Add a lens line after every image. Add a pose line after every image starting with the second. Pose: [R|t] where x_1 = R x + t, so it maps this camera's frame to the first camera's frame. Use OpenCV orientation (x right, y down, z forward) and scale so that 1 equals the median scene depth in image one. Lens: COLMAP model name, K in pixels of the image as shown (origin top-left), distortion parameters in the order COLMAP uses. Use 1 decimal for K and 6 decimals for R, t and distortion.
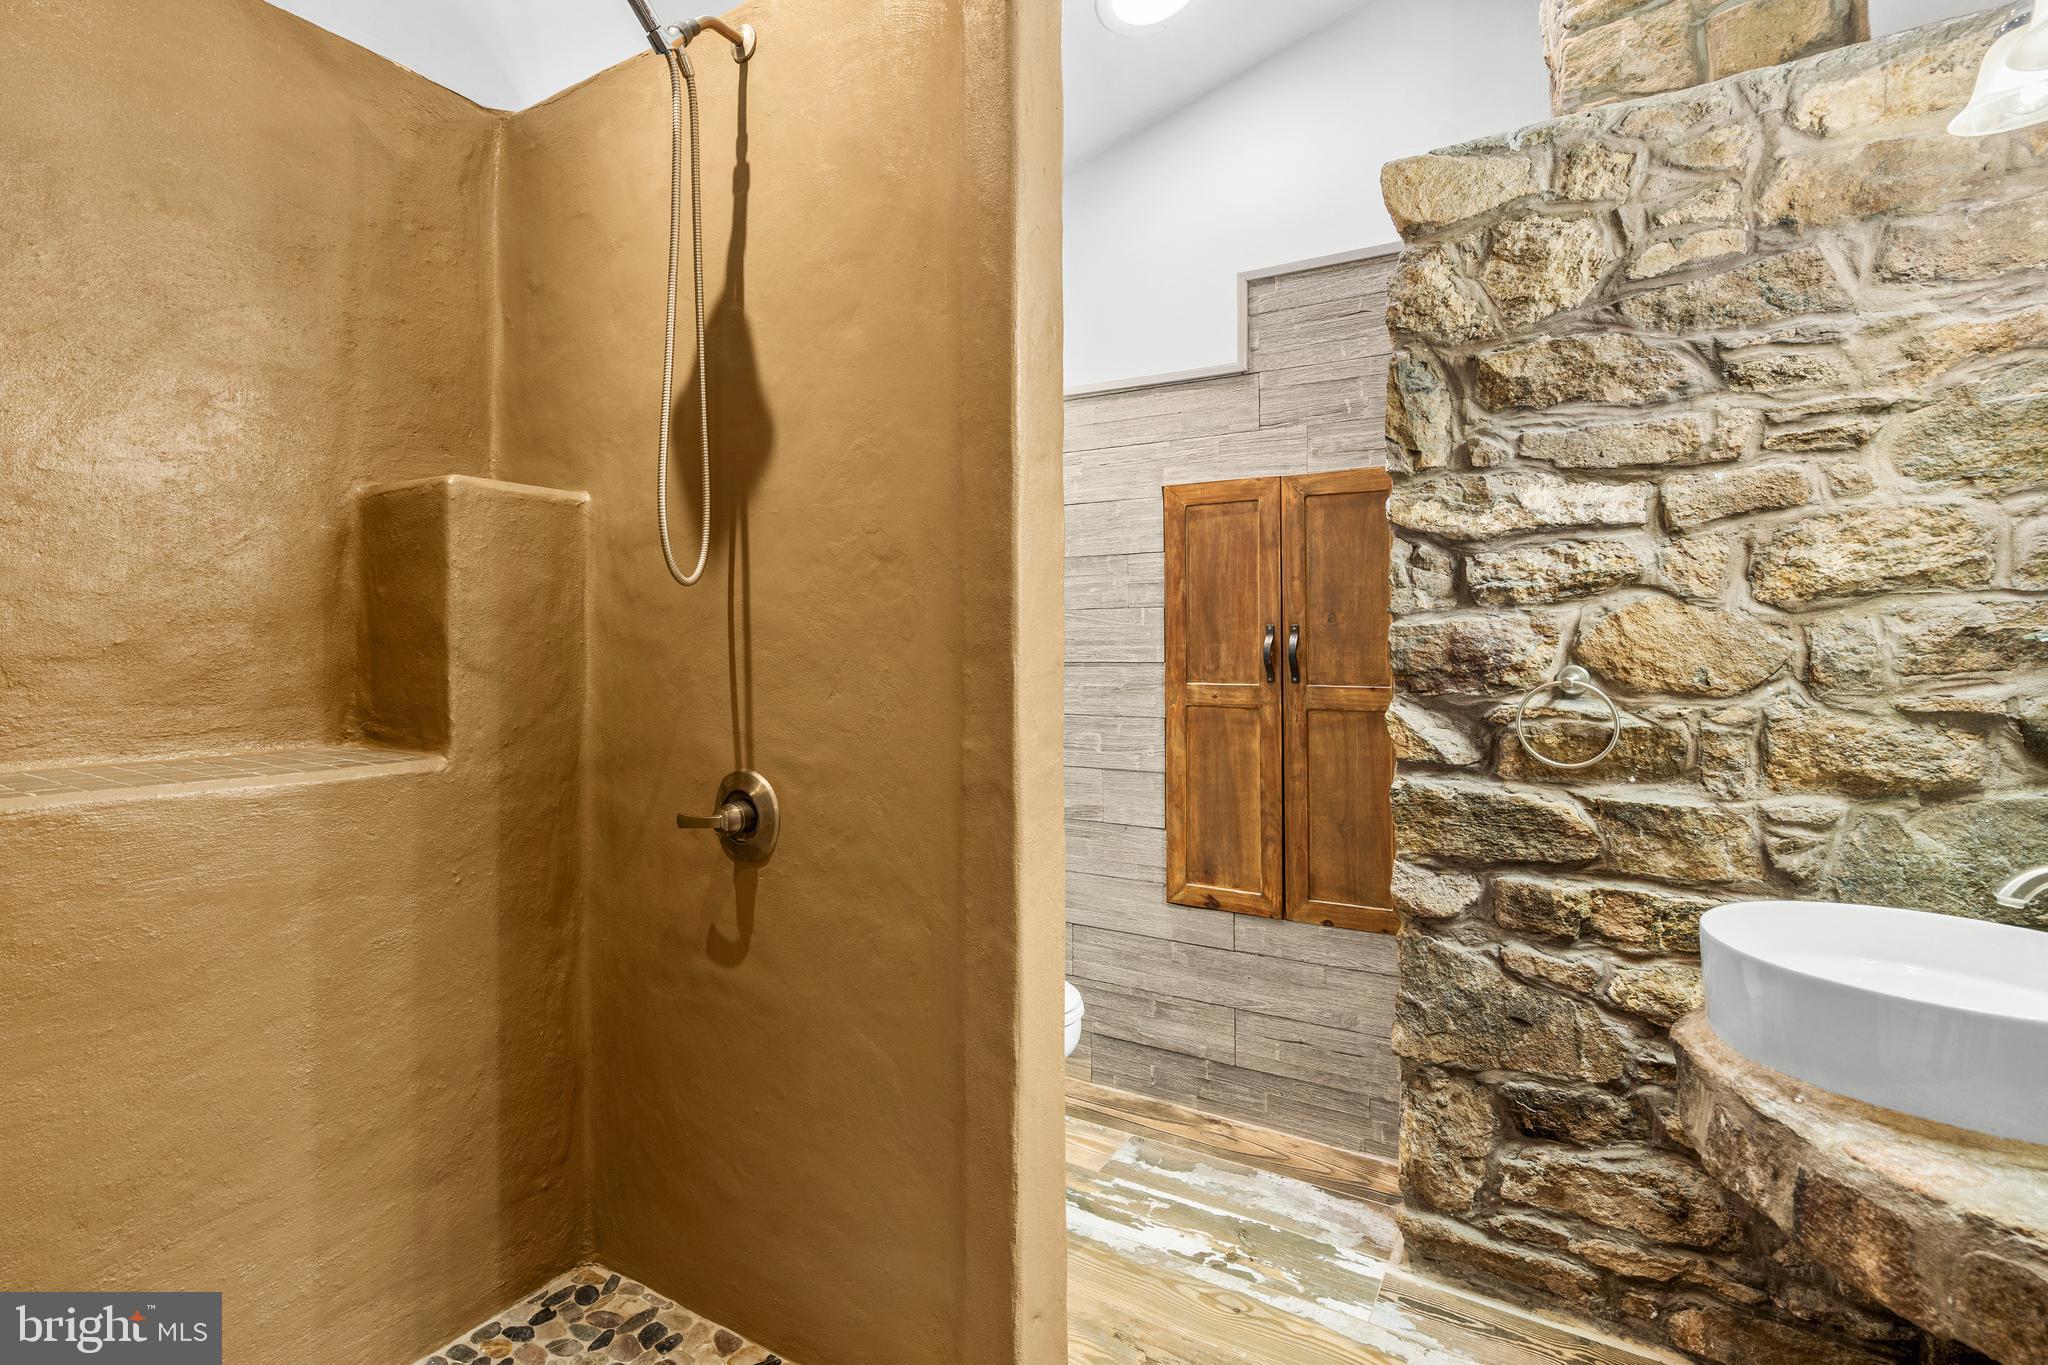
lens RADIAL K [[955.3, 0, 1030.0], [0, 955.3, 629.0], [0, 0, 1]] dist [-0.002818, 0.001207]
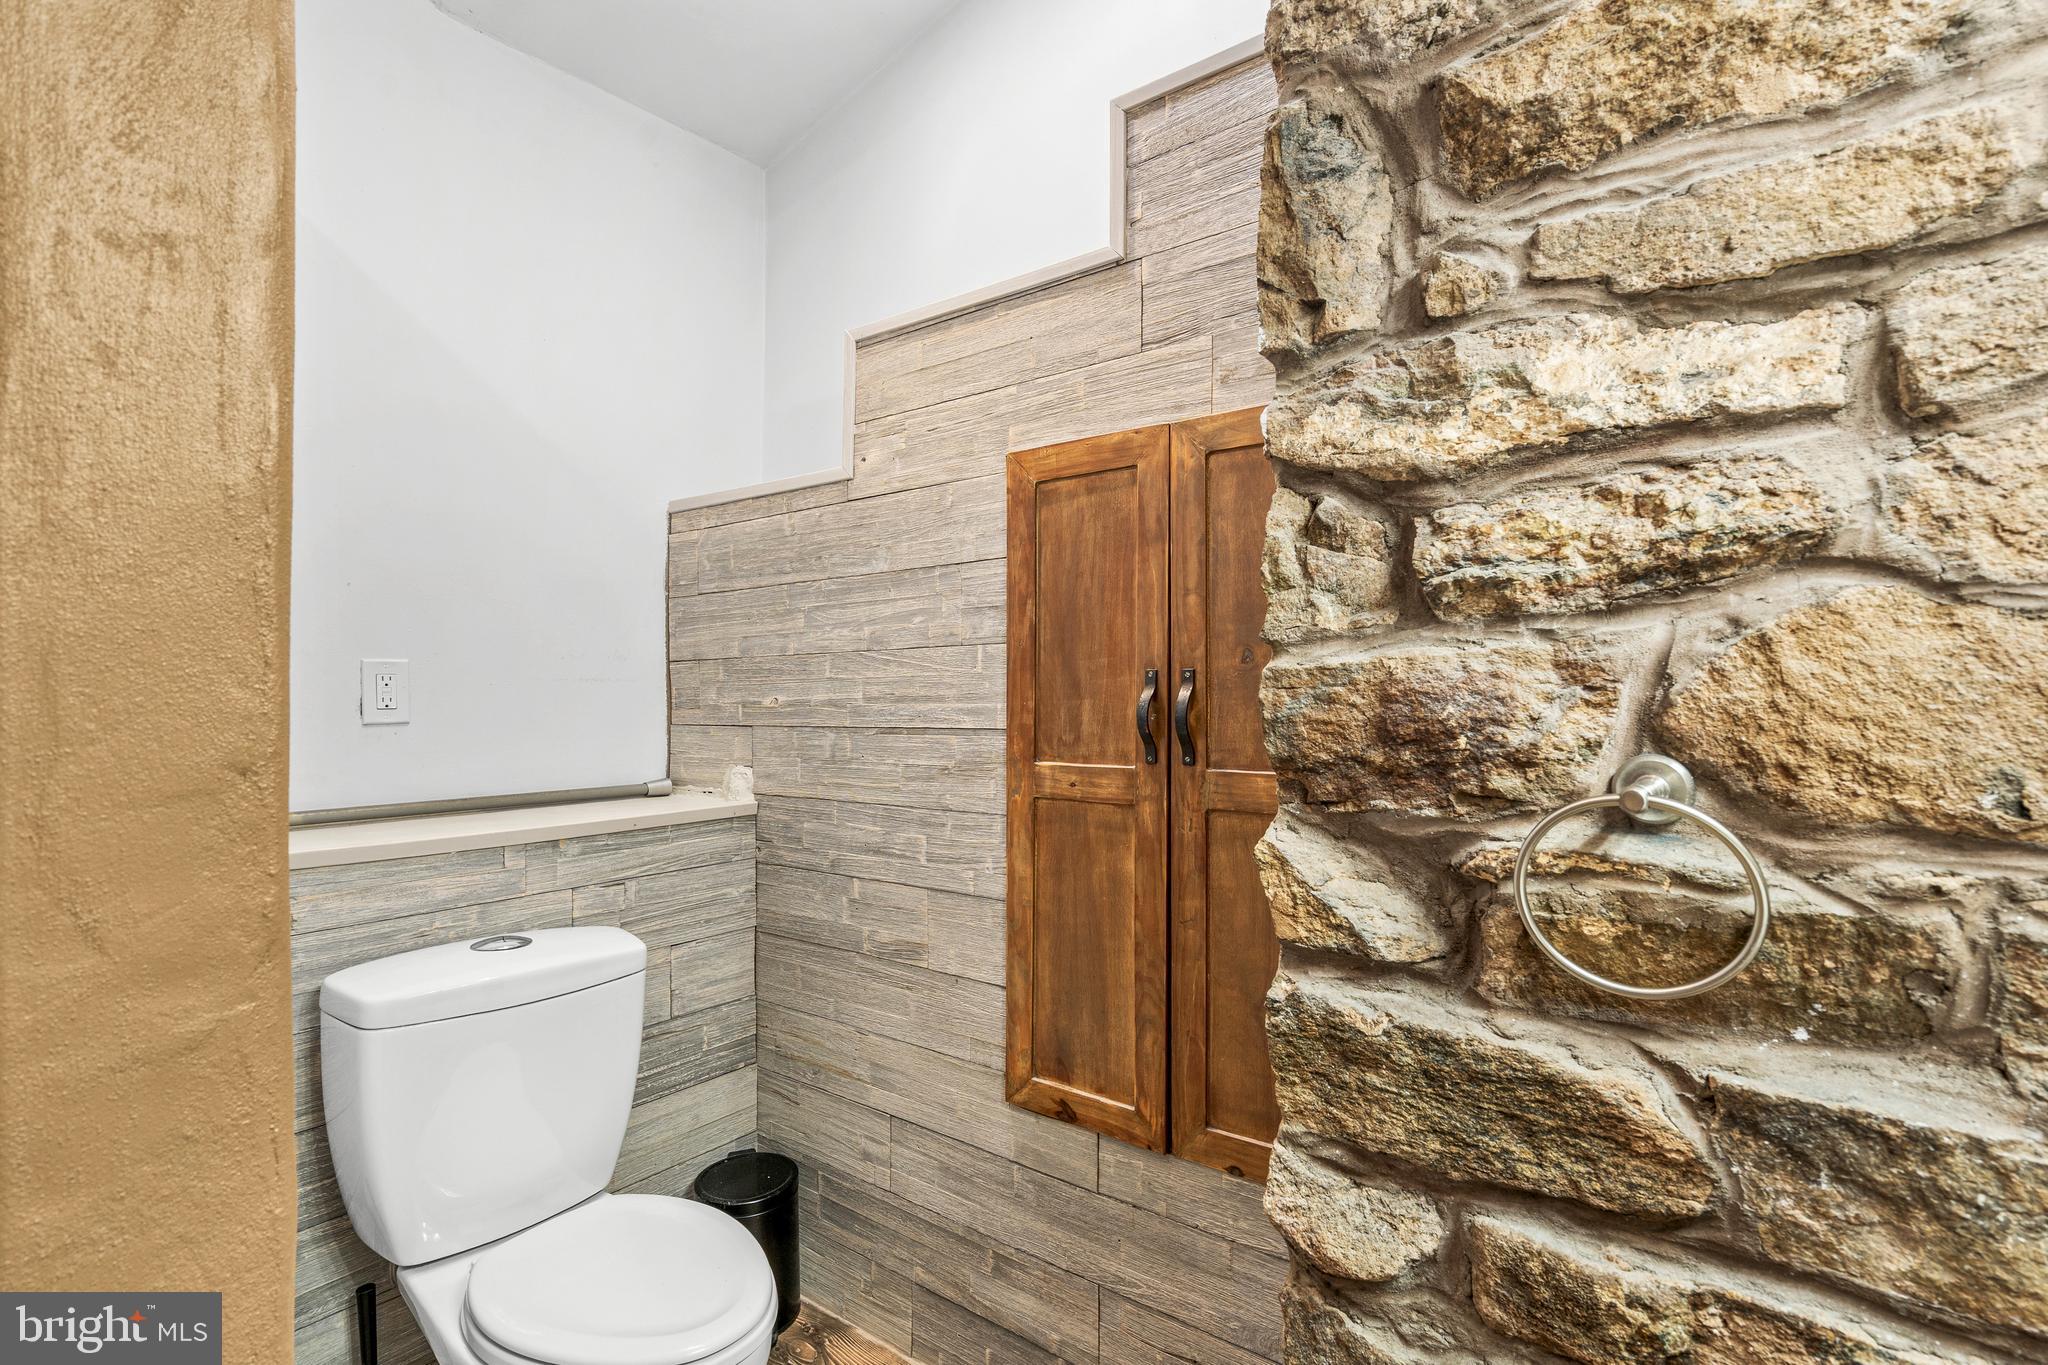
lens RADIAL K [[955.3, 0, 1024.8], [0, 955.3, 700.8], [0, 0, 1]] dist [-0.002818, 0.001207]
pose [[0.993741, -0.004787, -0.111607, 0.325929], [0.007431, 0.999701, 0.023286, 0.001427], [0.111463, -0.023970, 0.993480, 0.526431]]
